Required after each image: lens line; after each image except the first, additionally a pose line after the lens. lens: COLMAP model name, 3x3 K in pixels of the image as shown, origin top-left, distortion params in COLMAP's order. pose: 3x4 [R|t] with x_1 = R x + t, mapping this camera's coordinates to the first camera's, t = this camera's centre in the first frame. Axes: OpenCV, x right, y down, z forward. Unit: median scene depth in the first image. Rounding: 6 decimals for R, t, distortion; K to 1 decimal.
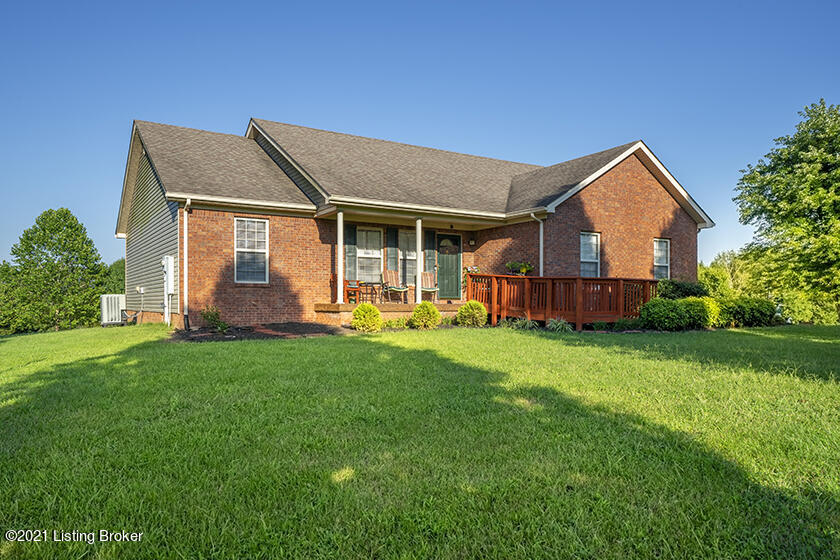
lens RADIAL K [[574.3, 0, 424.8], [0, 574.3, 306.4], [0, 0, 1]] dist [0.036411, 0.011396]
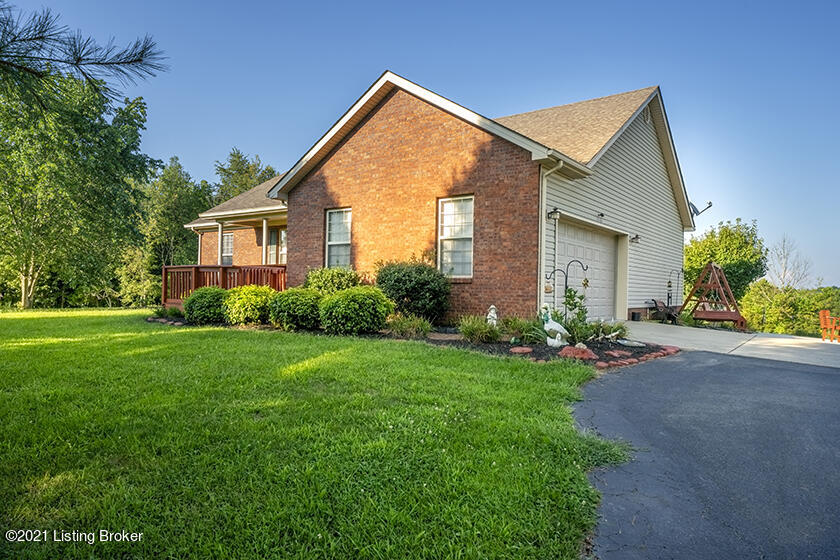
lens RADIAL K [[574.3, 0, 418.3], [0, 574.3, 278.1], [0, 0, 1]] dist [0.036411, 0.011396]
pose [[0.349183, -0.013425, -0.936958, 1.171222], [-0.022206, 0.999498, -0.022596, -0.013734], [0.936791, 0.028697, 0.348710, 0.874097]]
